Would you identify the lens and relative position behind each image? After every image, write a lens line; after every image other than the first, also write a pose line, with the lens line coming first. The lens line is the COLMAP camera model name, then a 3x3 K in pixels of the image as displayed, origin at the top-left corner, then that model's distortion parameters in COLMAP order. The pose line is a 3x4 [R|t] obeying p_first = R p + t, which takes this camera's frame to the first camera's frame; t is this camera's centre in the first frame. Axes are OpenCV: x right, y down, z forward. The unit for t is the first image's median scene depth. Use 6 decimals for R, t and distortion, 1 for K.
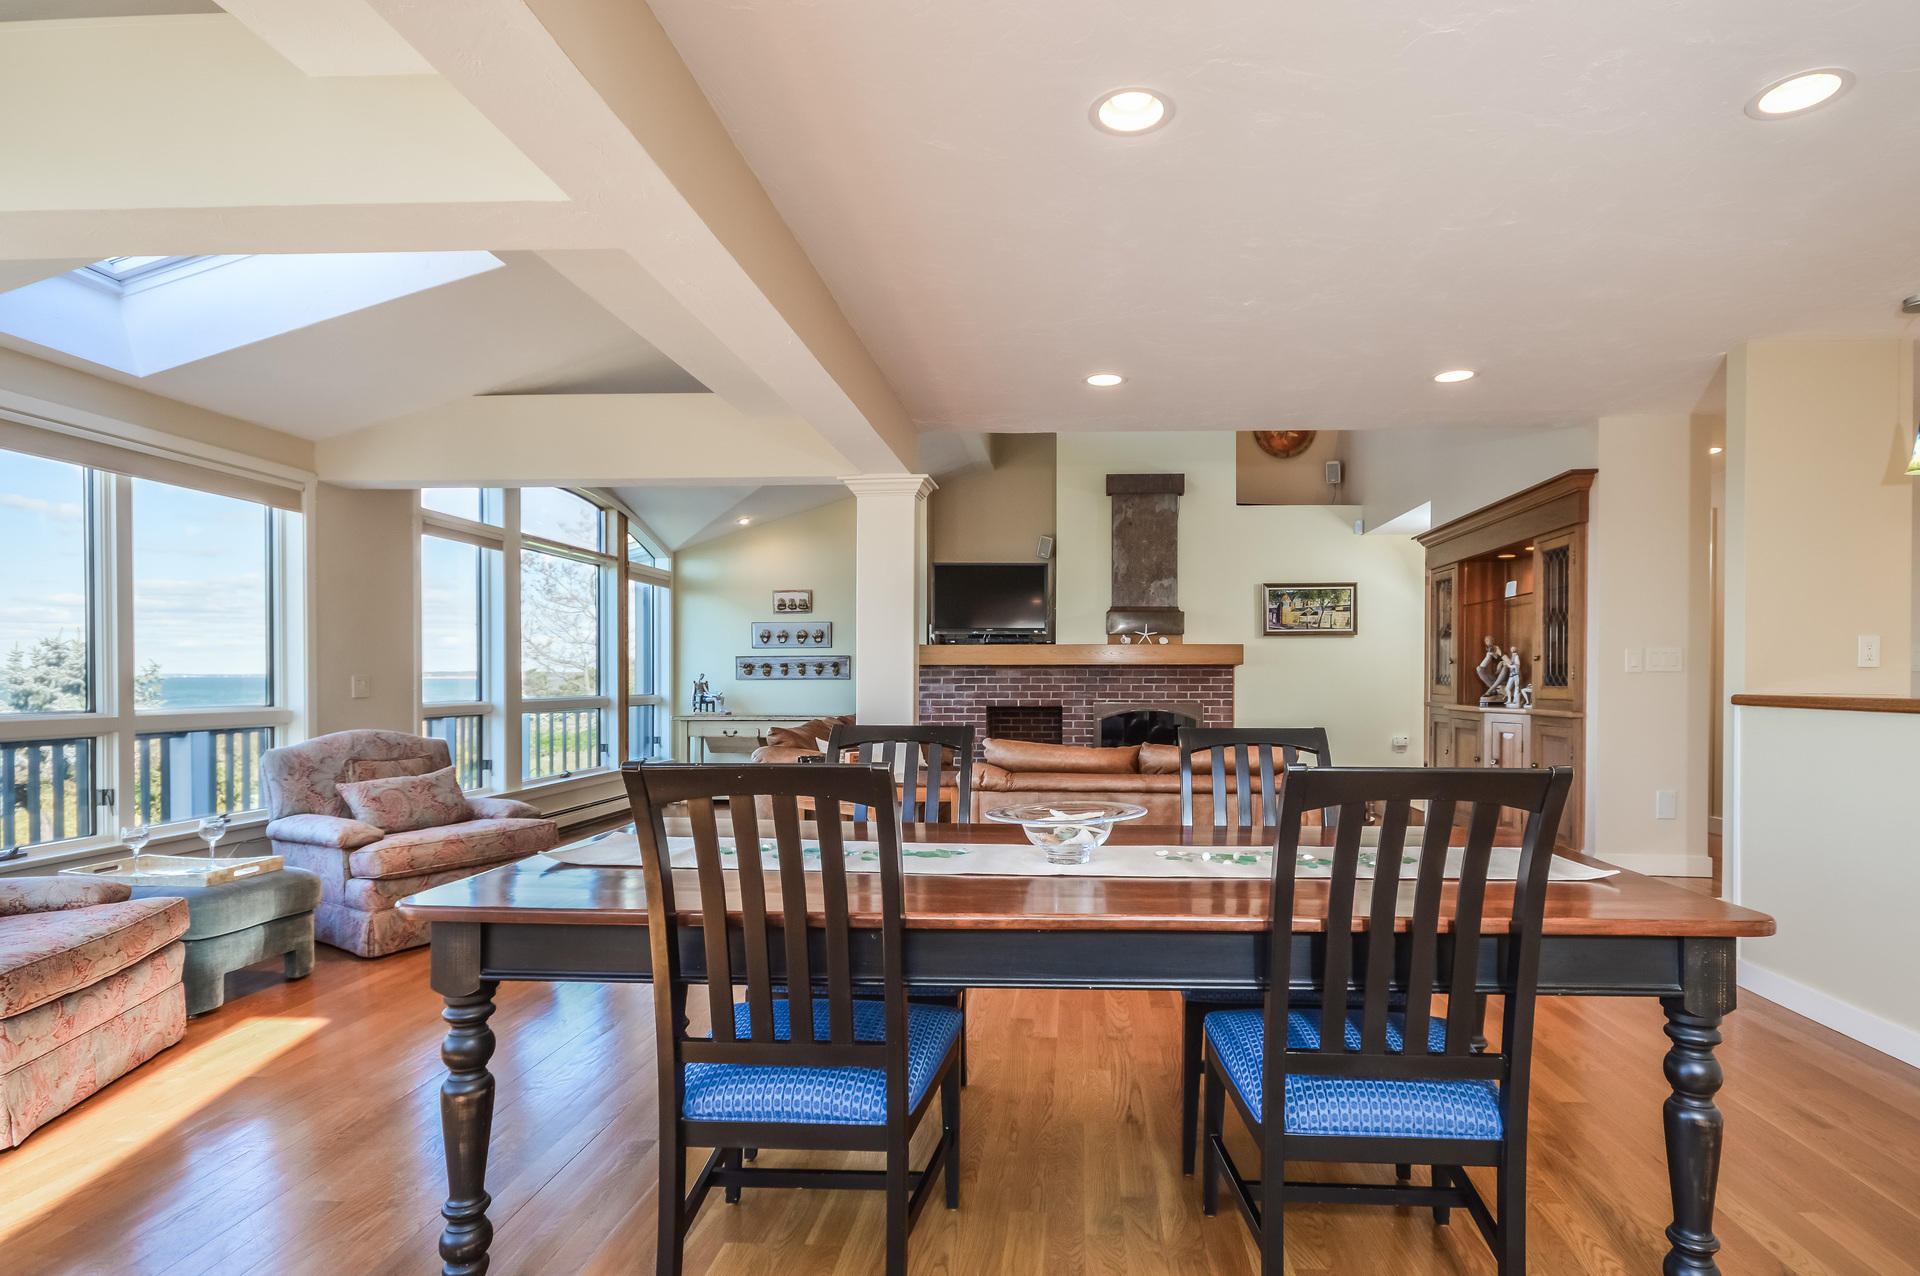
lens RADIAL K [[996.0, 0, 1013.3], [0, 996.0, 700.7], [0, 0, 1]] dist [0.003666, 0.000273]
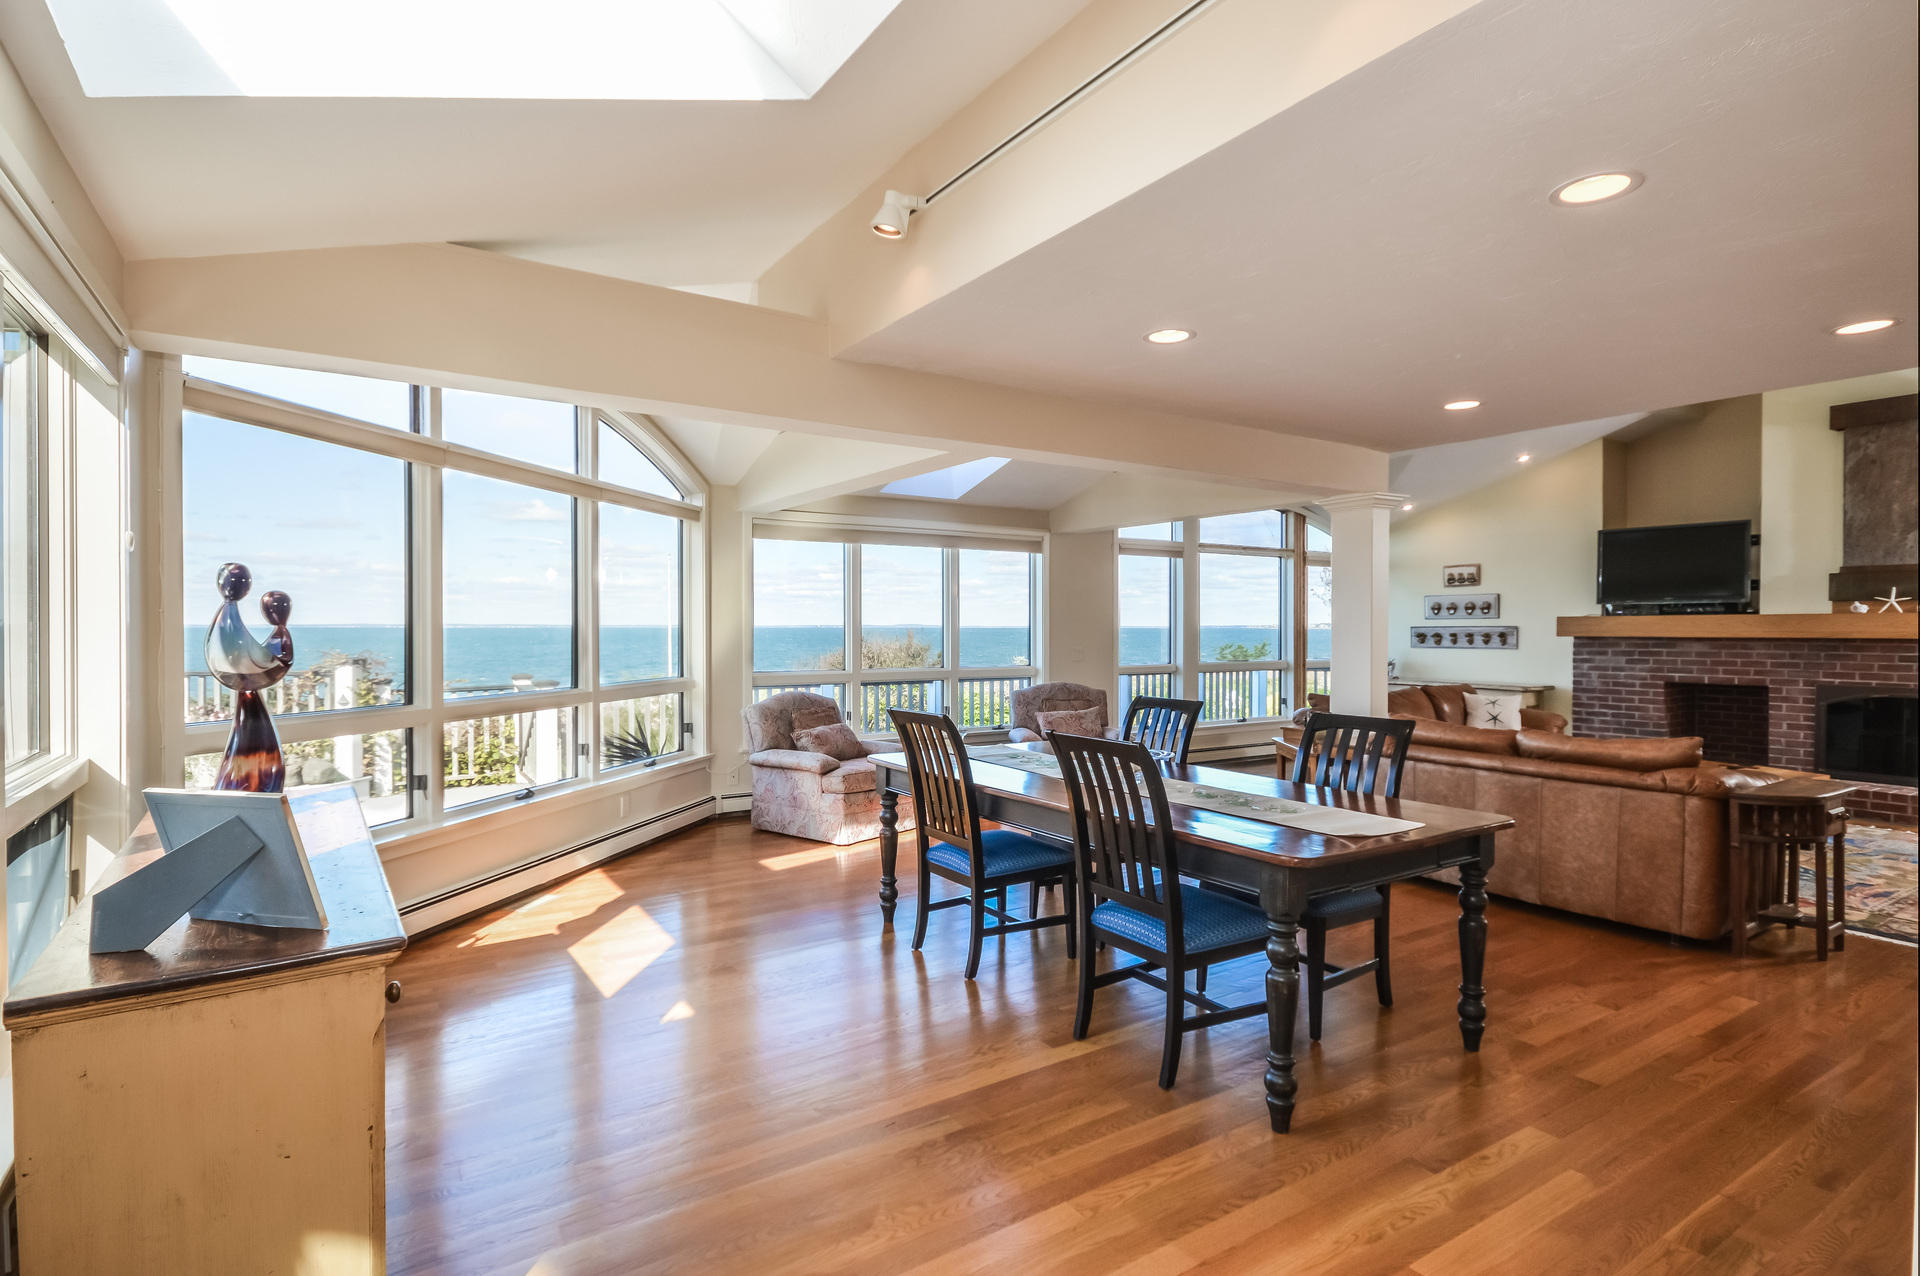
lens RADIAL K [[996.0, 0, 969.7], [0, 996.0, 631.2], [0, 0, 1]] dist [0.003666, 0.000273]
pose [[0.582962, 0.004860, -0.812485, 0.344630], [-0.014134, 0.999891, -0.004161, -0.028105], [0.812376, 0.013910, 0.582968, -0.052360]]
